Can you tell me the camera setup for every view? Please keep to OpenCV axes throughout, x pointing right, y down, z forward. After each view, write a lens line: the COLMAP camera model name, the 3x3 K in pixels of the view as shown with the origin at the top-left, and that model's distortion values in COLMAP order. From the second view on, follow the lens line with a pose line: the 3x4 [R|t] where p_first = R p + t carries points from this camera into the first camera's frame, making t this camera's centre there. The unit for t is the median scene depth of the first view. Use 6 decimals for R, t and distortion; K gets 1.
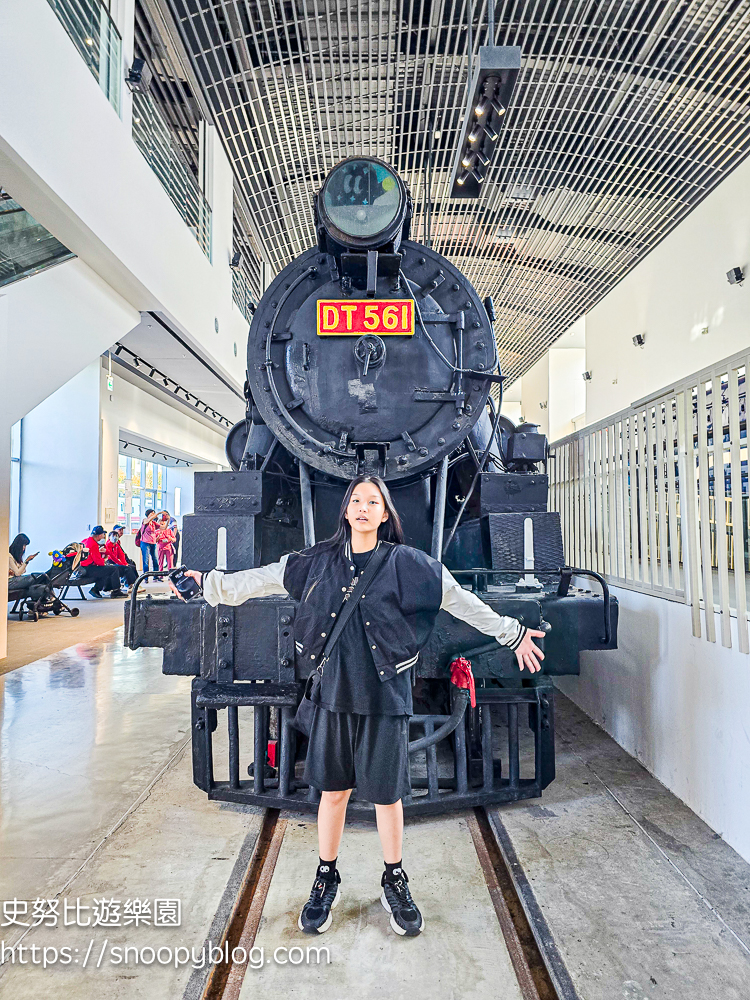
lens RADIAL K [[674.4, 0, 388.3], [0, 674.4, 476.7], [0, 0, 1]] dist [0.106890, -0.102681]
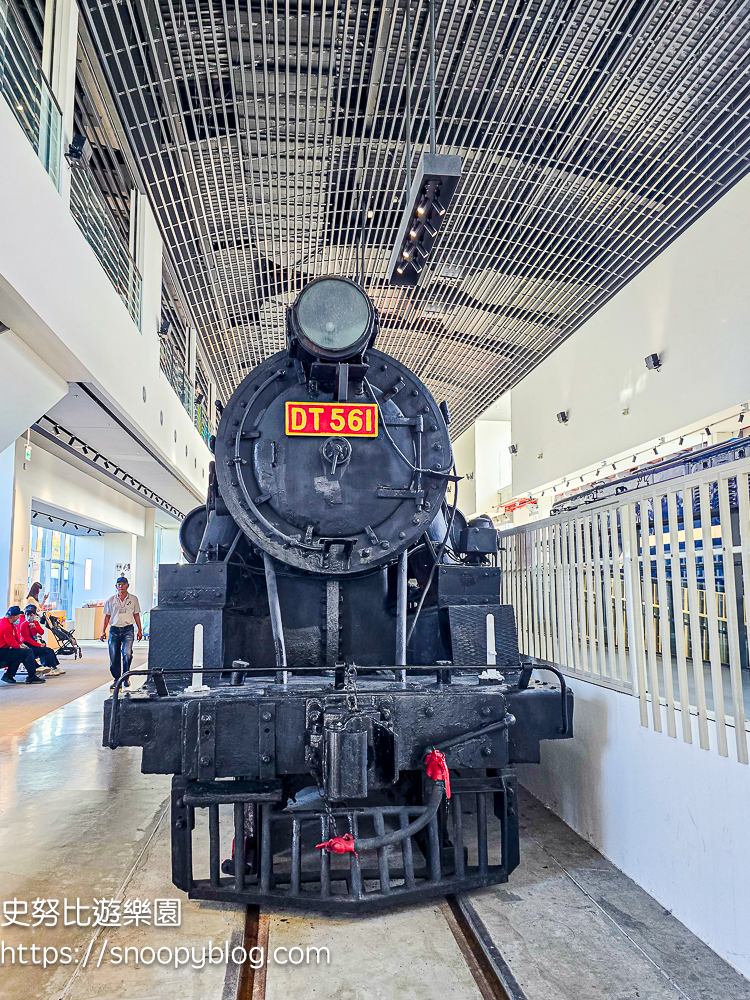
lens RADIAL K [[703.4, 0, 373.2], [0, 703.4, 499.9], [0, 0, 1]] dist [0.134737, -0.123209]
pose [[0.995187, 0.010201, 0.097460, -0.073838], [-0.004637, 0.998355, -0.057150, -0.044963], [-0.097882, 0.056423, 0.993597, -0.094487]]
